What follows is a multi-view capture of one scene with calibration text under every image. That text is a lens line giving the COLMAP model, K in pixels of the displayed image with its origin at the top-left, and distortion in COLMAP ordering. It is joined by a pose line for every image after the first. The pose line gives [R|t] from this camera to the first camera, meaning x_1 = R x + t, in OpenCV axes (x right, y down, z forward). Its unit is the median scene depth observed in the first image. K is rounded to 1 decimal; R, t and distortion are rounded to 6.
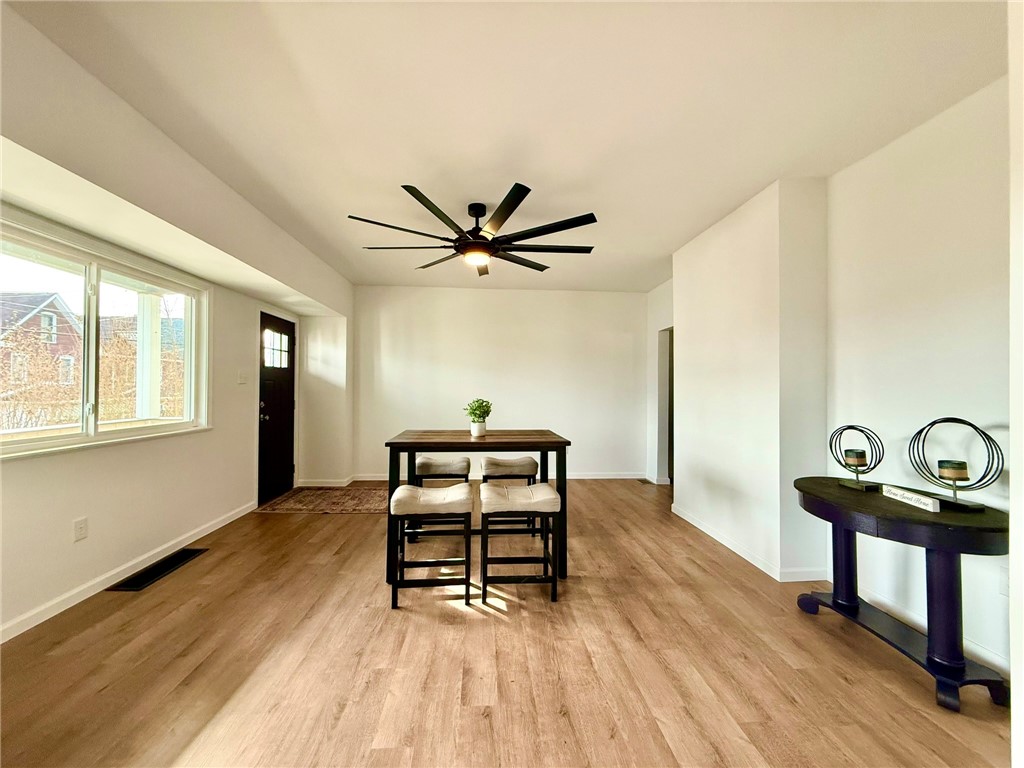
lens RADIAL K [[406.9, 0, 506.7], [0, 406.9, 380.2], [0, 0, 1]] dist [-0.001052, 0.000764]
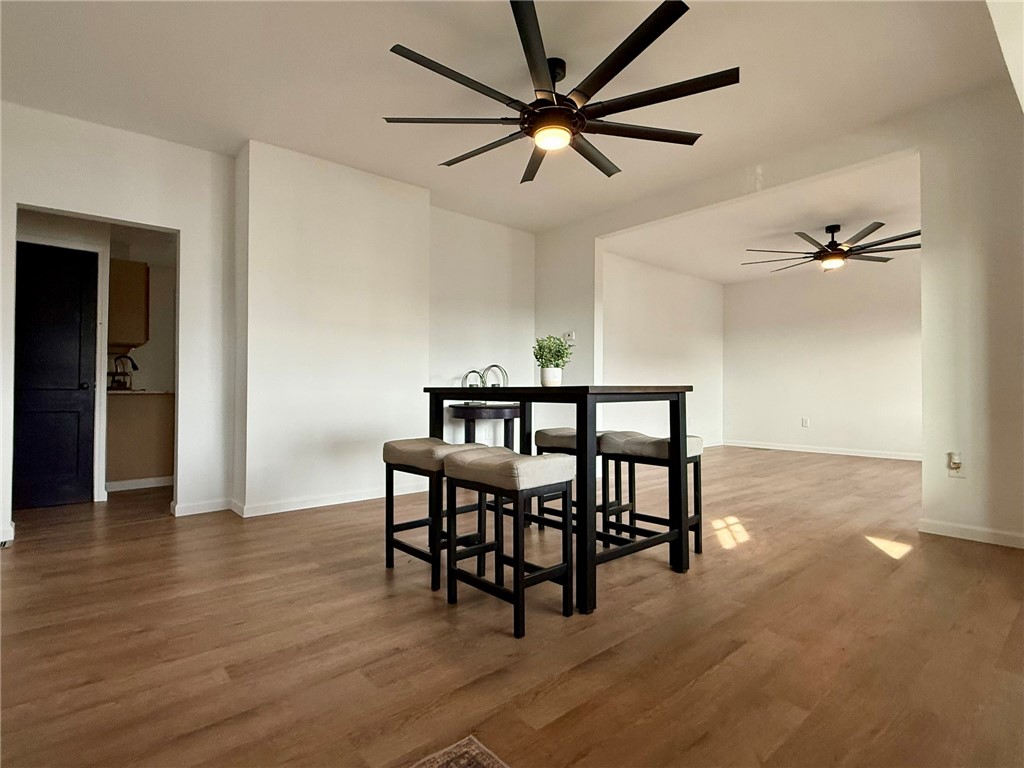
lens RADIAL K [[520.6, 0, 509.2], [0, 520.6, 382.4], [0, 0, 1]] dist [-0.001530, 0.002172]
pose [[-0.605318, 0.005101, 0.795968, -0.908169], [-0.015535, 0.999713, -0.018221, 0.175814], [-0.795832, -0.023395, -0.605065, 1.948193]]
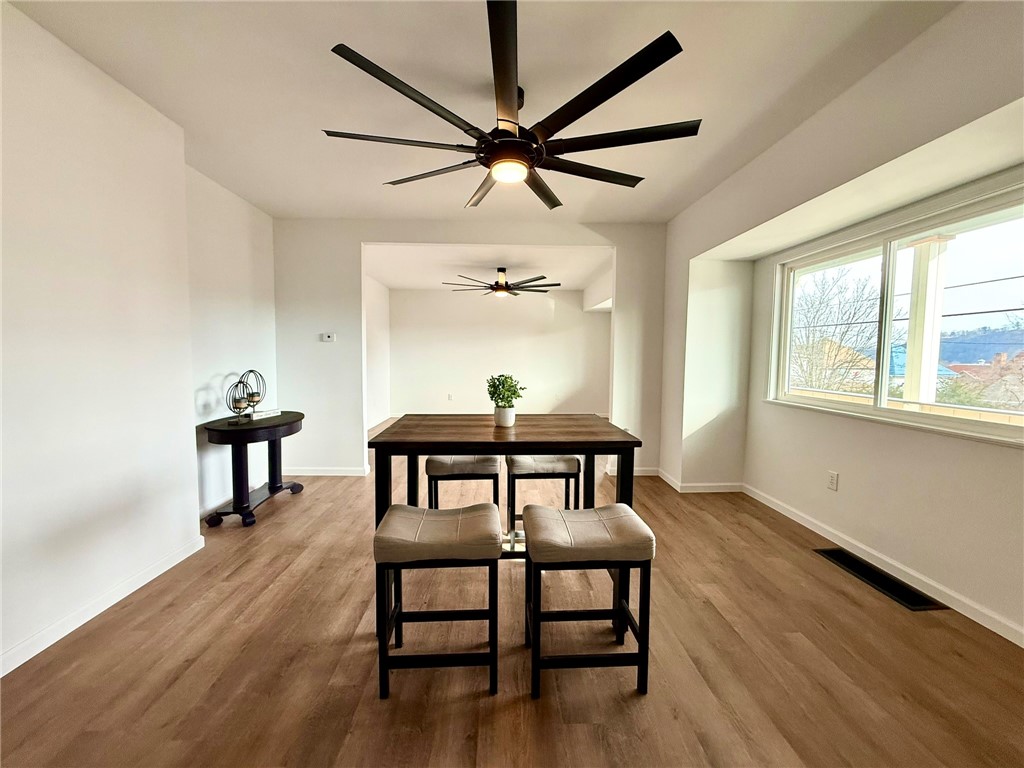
lens RADIAL K [[406.9, 0, 508.3], [0, 406.9, 382.2], [0, 0, 1]] dist [-0.001052, 0.000764]
pose [[-0.999382, -0.014889, 0.031830, -0.118913], [-0.013261, 0.998623, 0.050761, 0.027268], [-0.032542, 0.050308, -0.998203, 2.076566]]
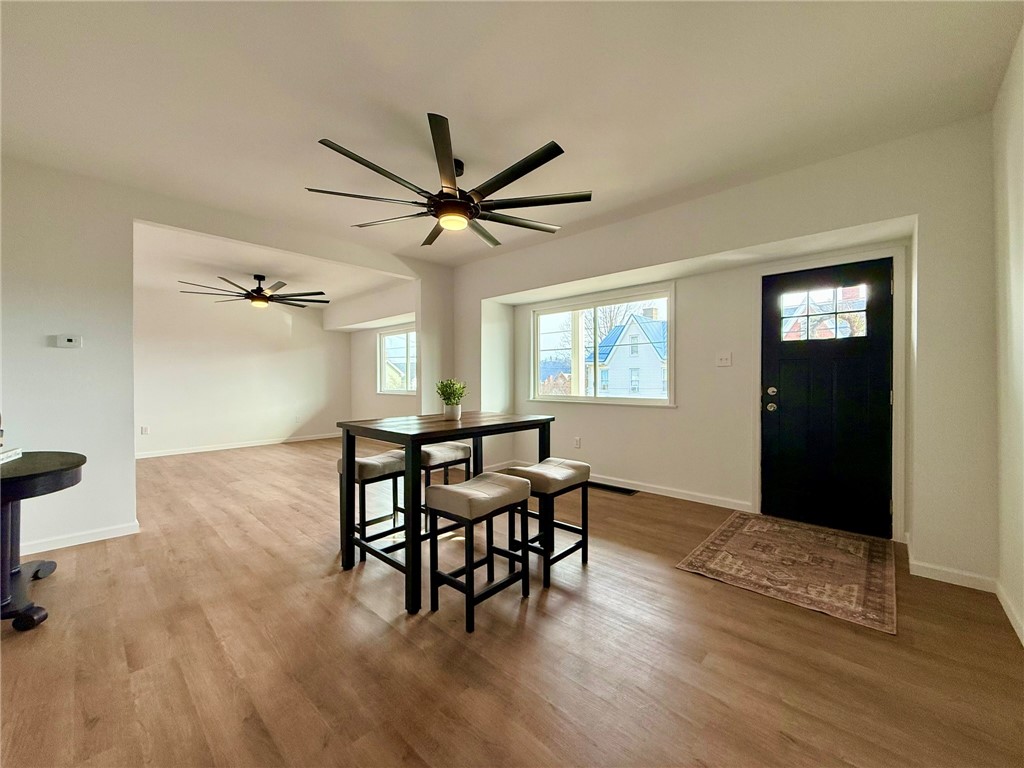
lens RADIAL K [[406.9, 0, 509.1], [0, 406.9, 382.9], [0, 0, 1]] dist [-0.001052, 0.000764]
pose [[-0.727151, 0.002301, -0.686473, 0.550842], [0.010254, 0.999919, -0.007510, 0.075540], [0.686401, -0.012500, -0.727116, 2.103926]]
